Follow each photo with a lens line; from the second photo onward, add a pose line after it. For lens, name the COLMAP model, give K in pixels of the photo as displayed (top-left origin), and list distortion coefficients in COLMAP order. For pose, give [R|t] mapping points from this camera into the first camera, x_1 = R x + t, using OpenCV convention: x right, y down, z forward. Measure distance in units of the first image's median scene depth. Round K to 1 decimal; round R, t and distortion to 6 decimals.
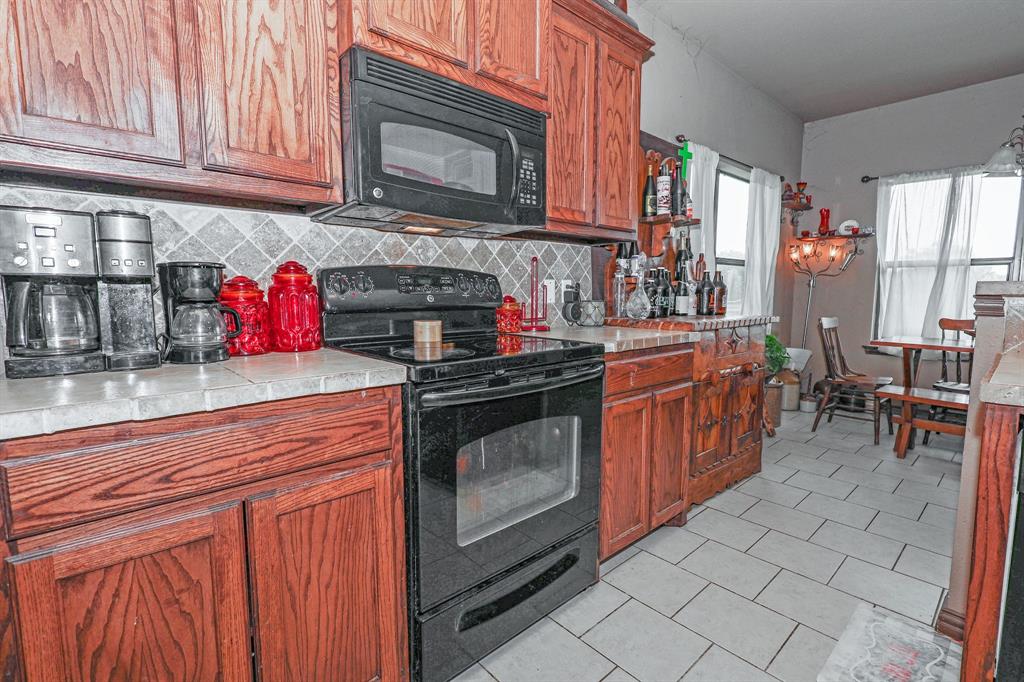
lens RADIAL K [[470.8, 0, 512.9], [0, 470.8, 341.8], [0, 0, 1]] dist [-0.002409, 0.001184]
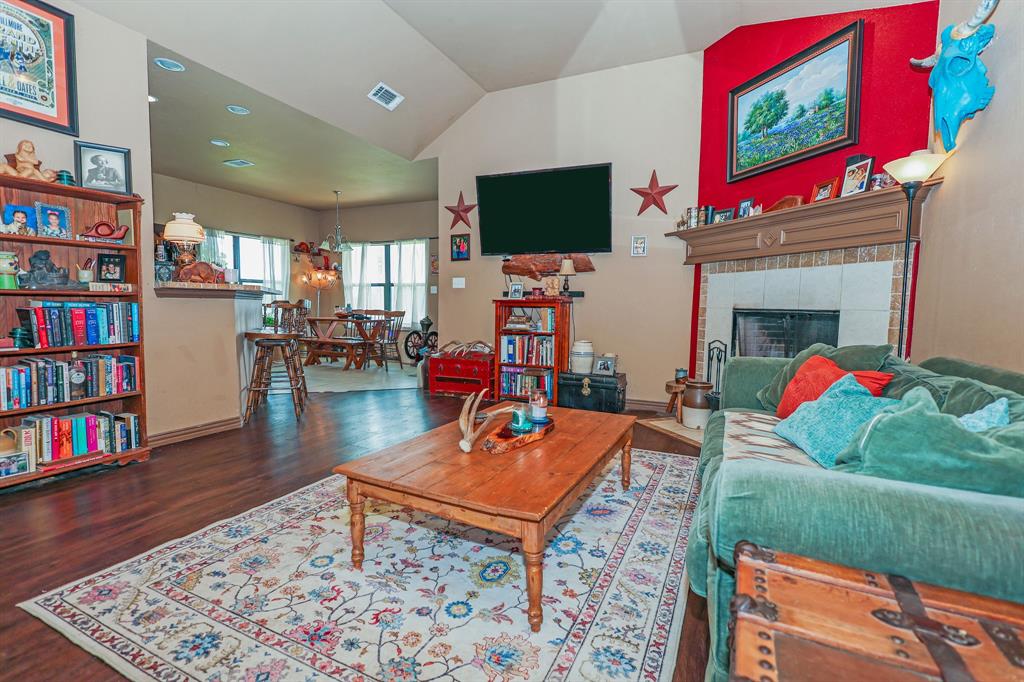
lens RADIAL K [[470.8, 0, 512.9], [0, 470.8, 341.8], [0, 0, 1]] dist [-0.002409, 0.001184]
pose [[0.918873, -0.018640, 0.394114, 0.659327], [0.029084, 0.999366, -0.020543, 0.157661], [-0.393481, 0.030339, 0.918832, -1.235363]]
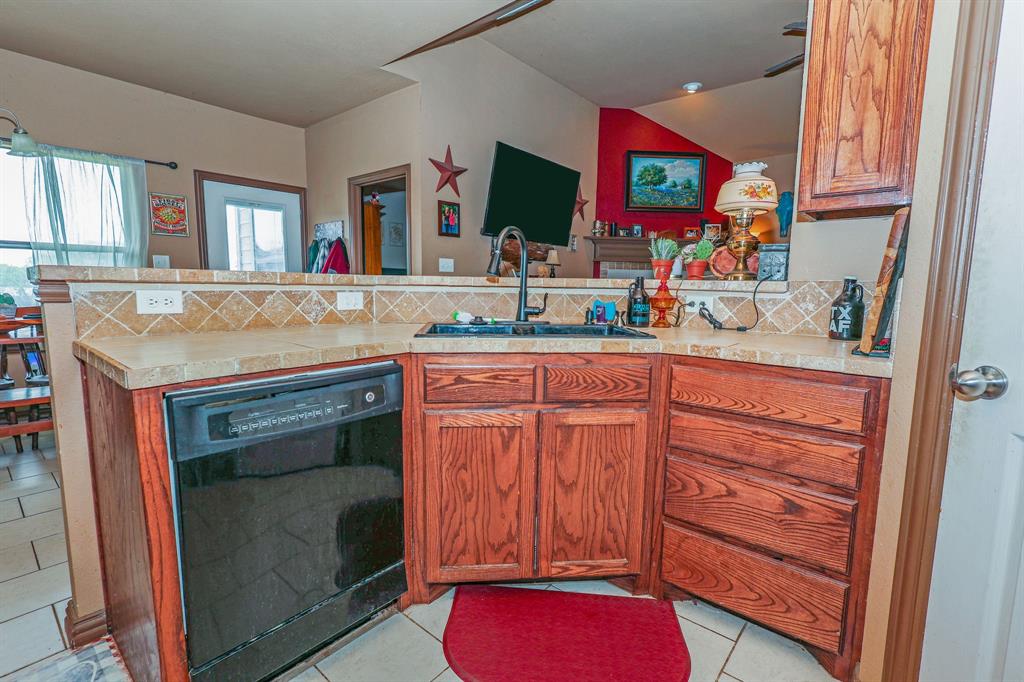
lens RADIAL K [[470.8, 0, 512.9], [0, 470.8, 341.8], [0, 0, 1]] dist [-0.002409, 0.001184]
pose [[-0.143619, -0.124207, 0.981808, -0.017068], [0.091847, 0.986138, 0.138191, -0.008381], [-0.985362, 0.110023, -0.130220, 0.082635]]
